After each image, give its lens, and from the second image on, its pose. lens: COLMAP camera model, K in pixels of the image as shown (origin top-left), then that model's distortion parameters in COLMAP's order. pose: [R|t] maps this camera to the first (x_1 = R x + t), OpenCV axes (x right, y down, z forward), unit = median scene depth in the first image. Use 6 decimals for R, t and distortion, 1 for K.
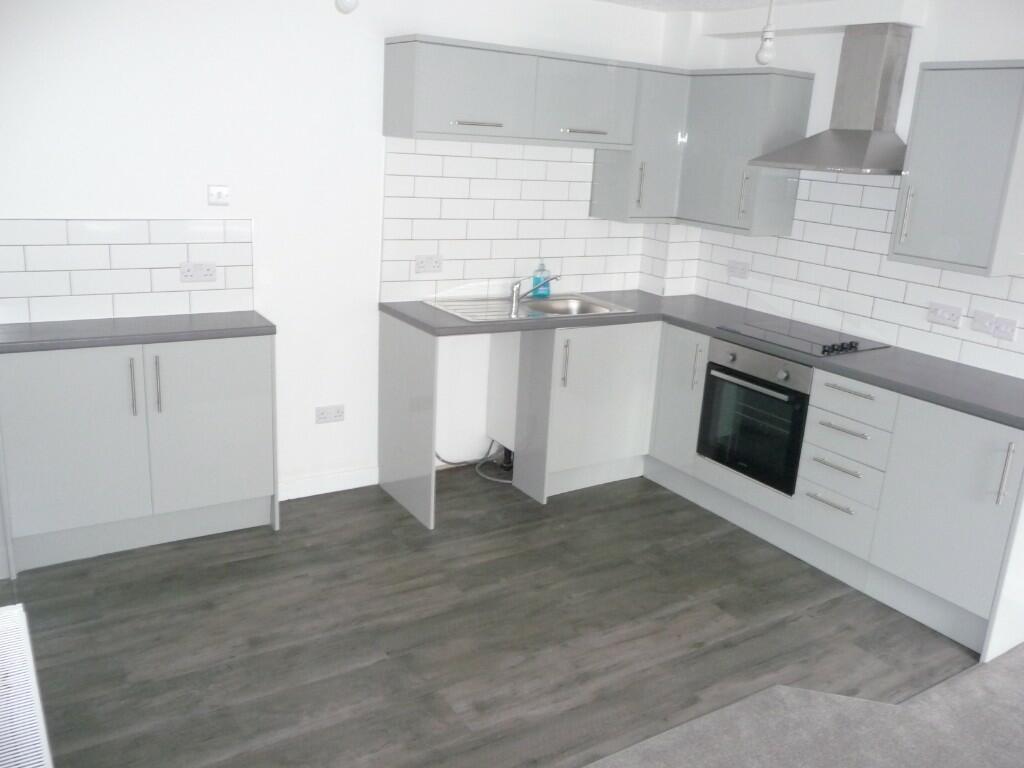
lens RADIAL K [[856.6, 0, 512.0], [0, 856.6, 384.0], [0, 0, 1]] dist [-0.043041, 0.053736]
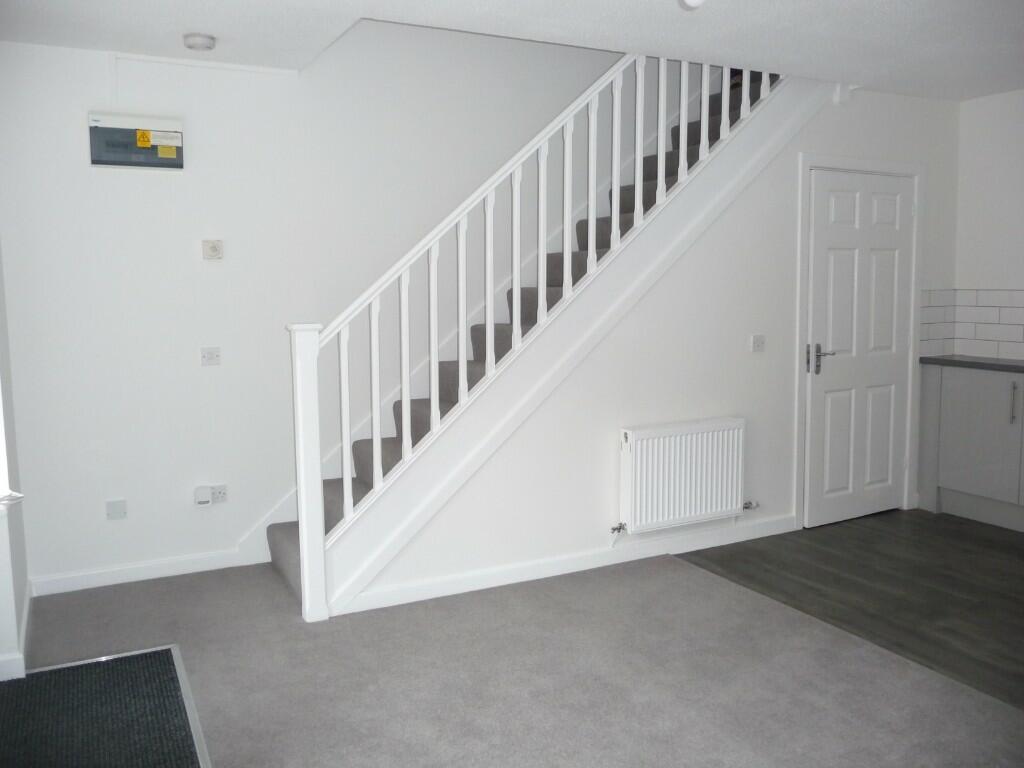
lens RADIAL K [[856.6, 0, 512.0], [0, 856.6, 384.0], [0, 0, 1]] dist [-0.043041, 0.053736]
pose [[-0.103806, 0.062717, -0.992618, 1.266985], [-0.265797, 0.959963, 0.088450, 0.074488], [0.958424, 0.273017, -0.082980, 0.346923]]
